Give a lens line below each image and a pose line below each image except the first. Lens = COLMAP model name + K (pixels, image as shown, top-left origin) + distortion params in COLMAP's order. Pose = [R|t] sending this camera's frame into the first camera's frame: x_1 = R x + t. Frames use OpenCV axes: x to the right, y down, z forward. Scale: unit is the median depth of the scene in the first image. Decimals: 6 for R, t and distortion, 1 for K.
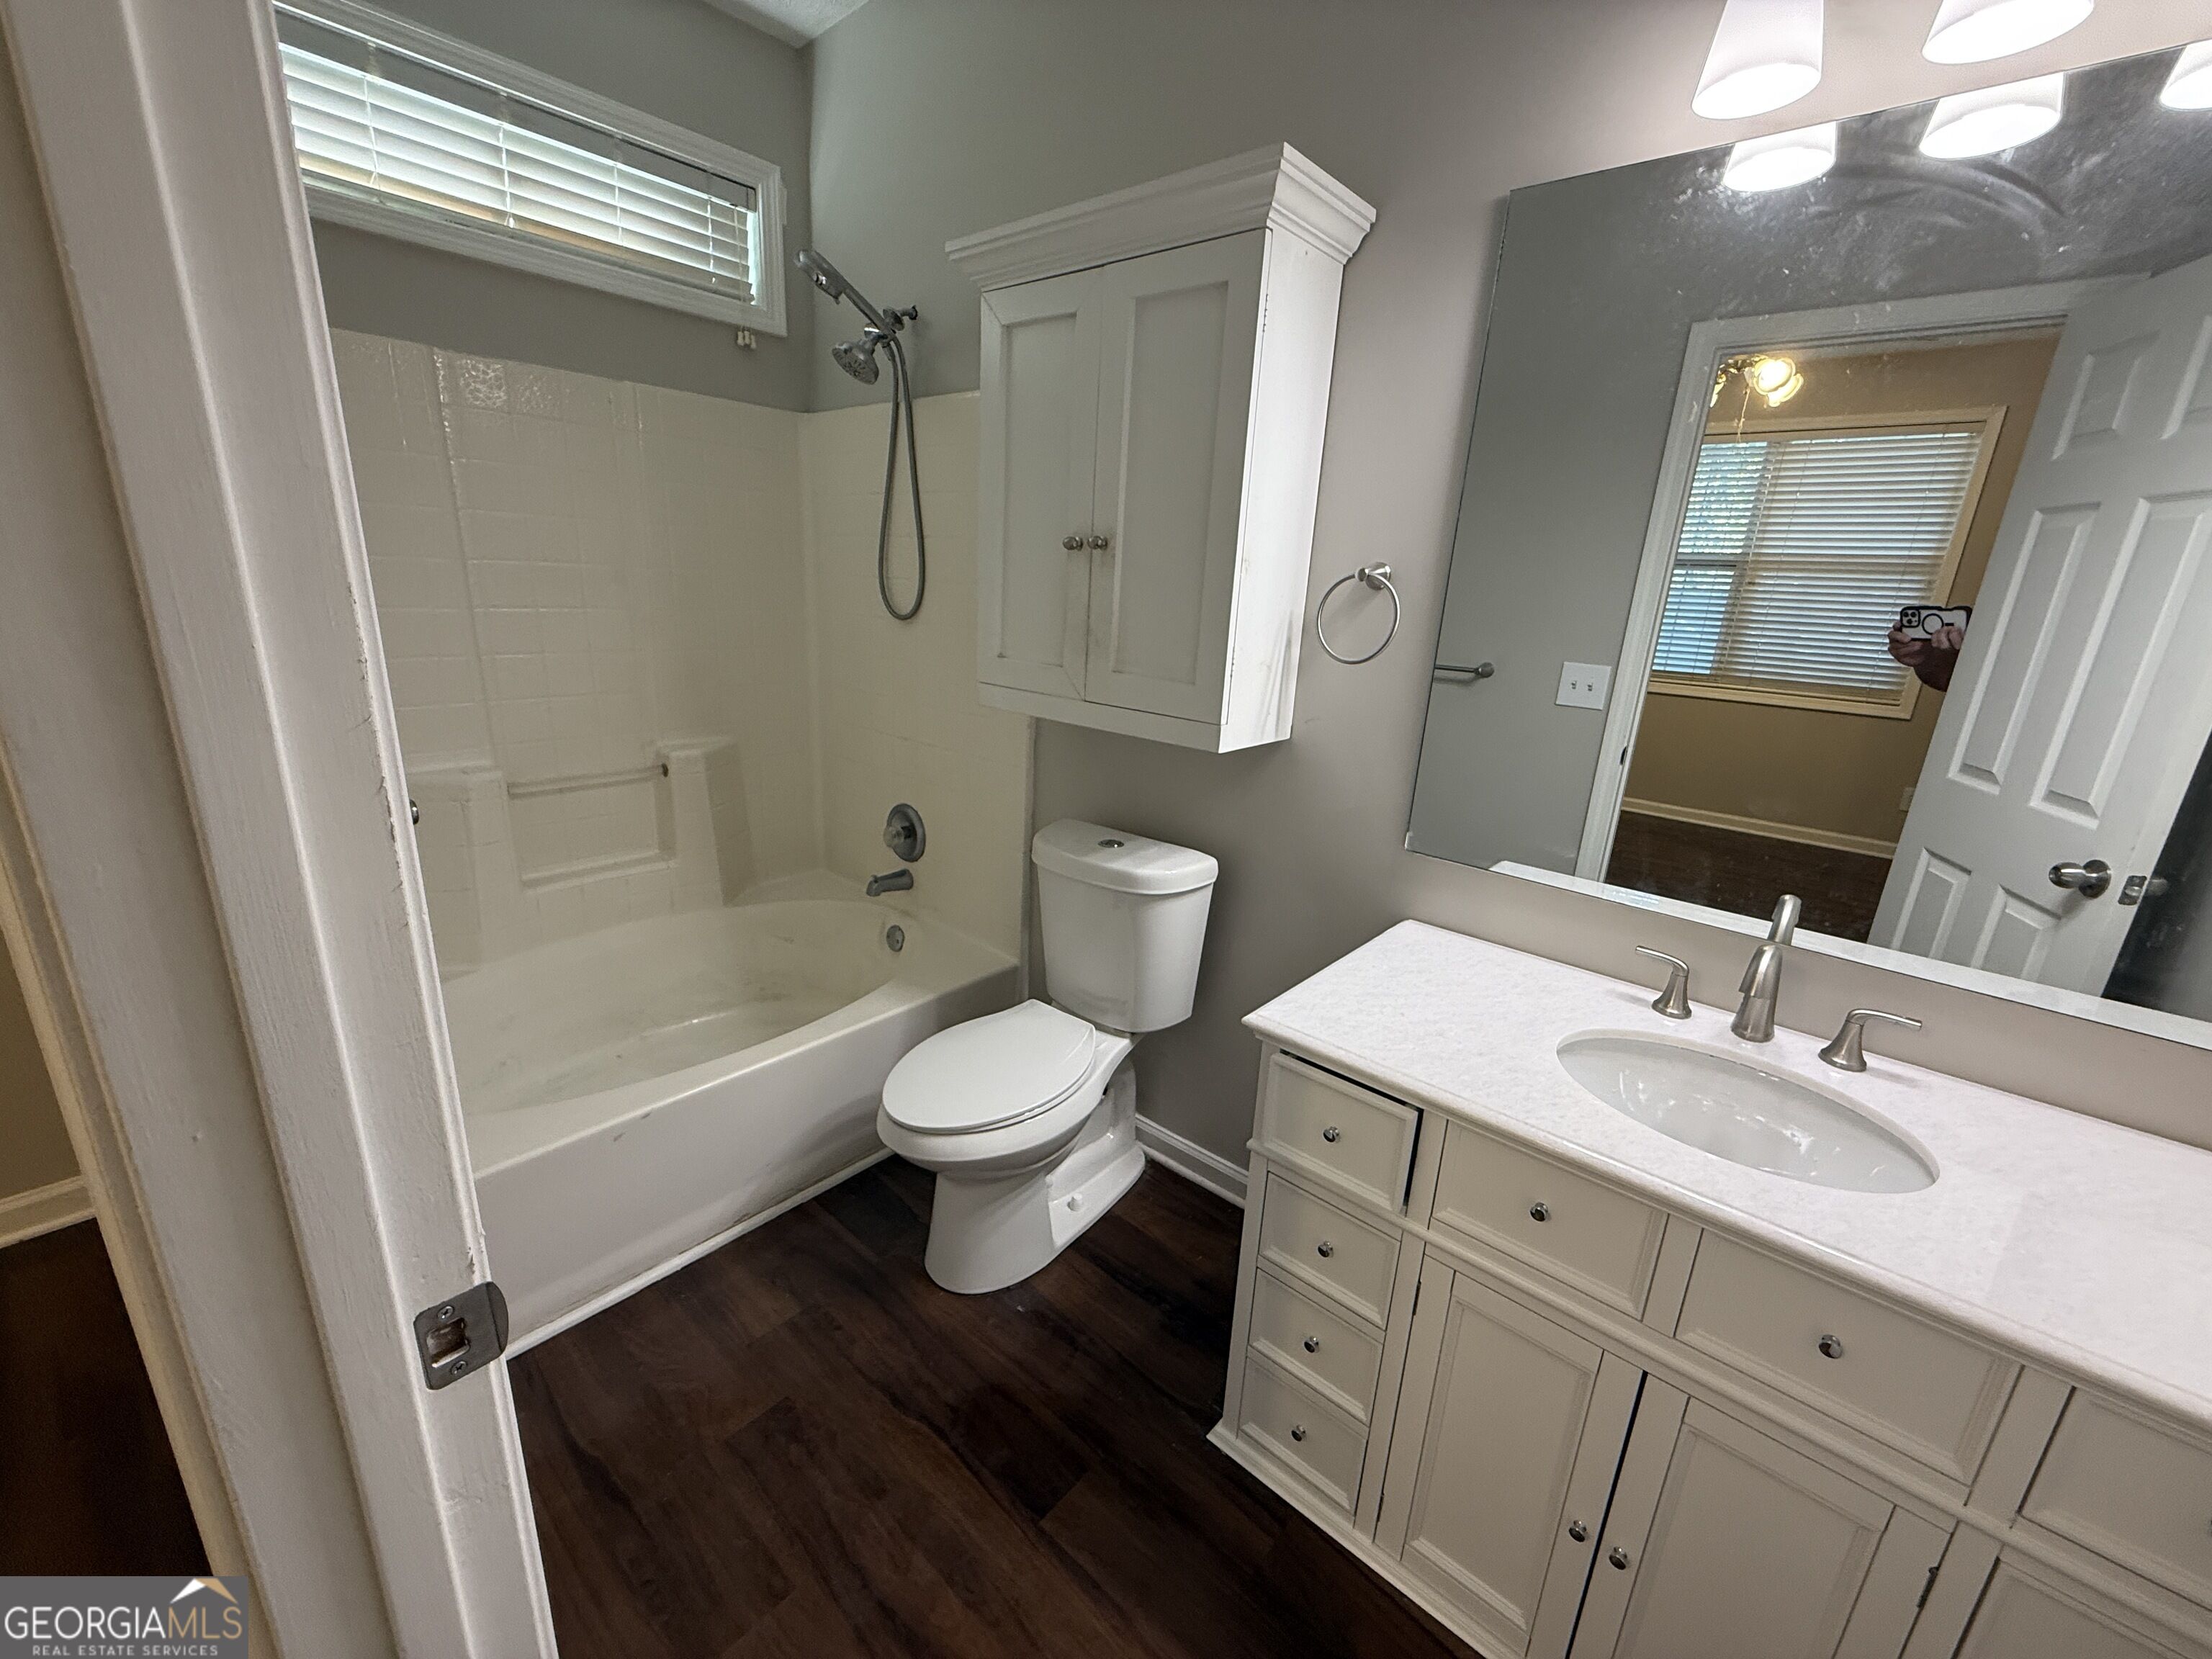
lens RADIAL K [[881.0, 0, 1100.9], [0, 881.0, 827.5], [0, 0, 1]] dist [0.001938, -0.000562]
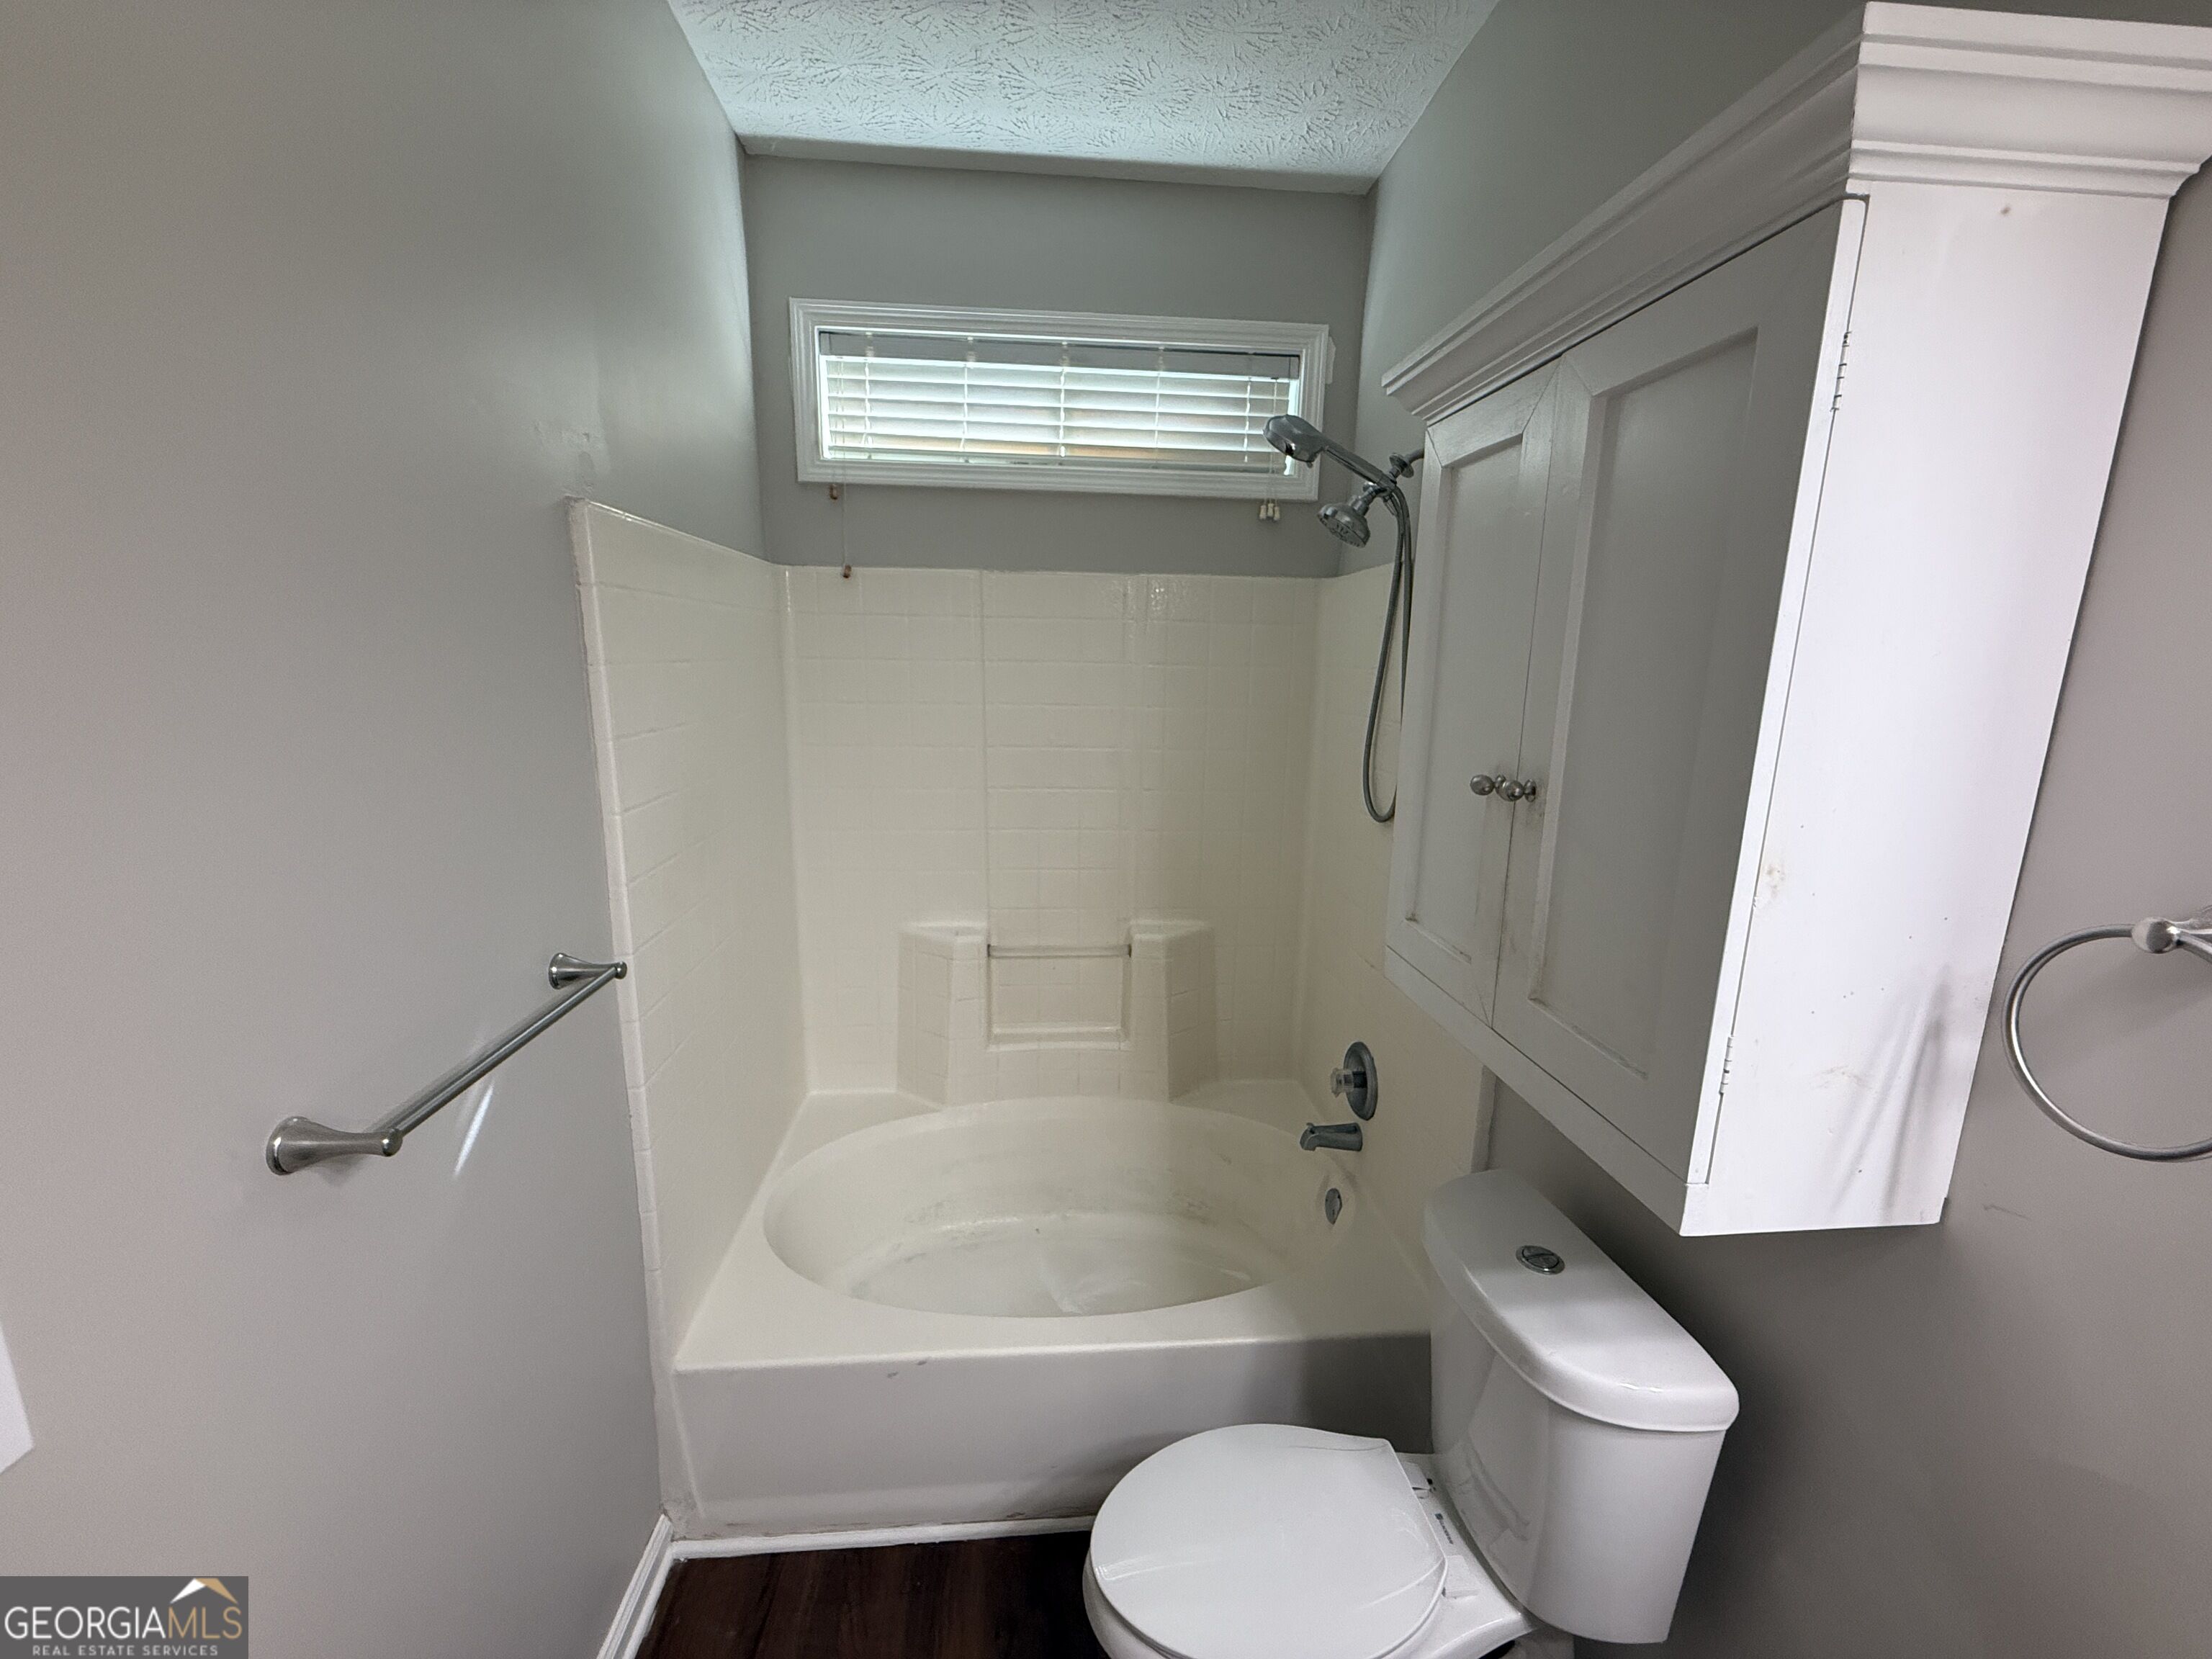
lens RADIAL K [[881.0, 0, 1102.9], [0, 881.0, 828.3], [0, 0, 1]] dist [0.001938, -0.000562]
pose [[0.722912, 0.094759, -0.684412, 0.169433], [-0.173503, 0.983708, -0.047065, -0.179575], [0.668802, 0.152771, 0.727575, 0.305414]]
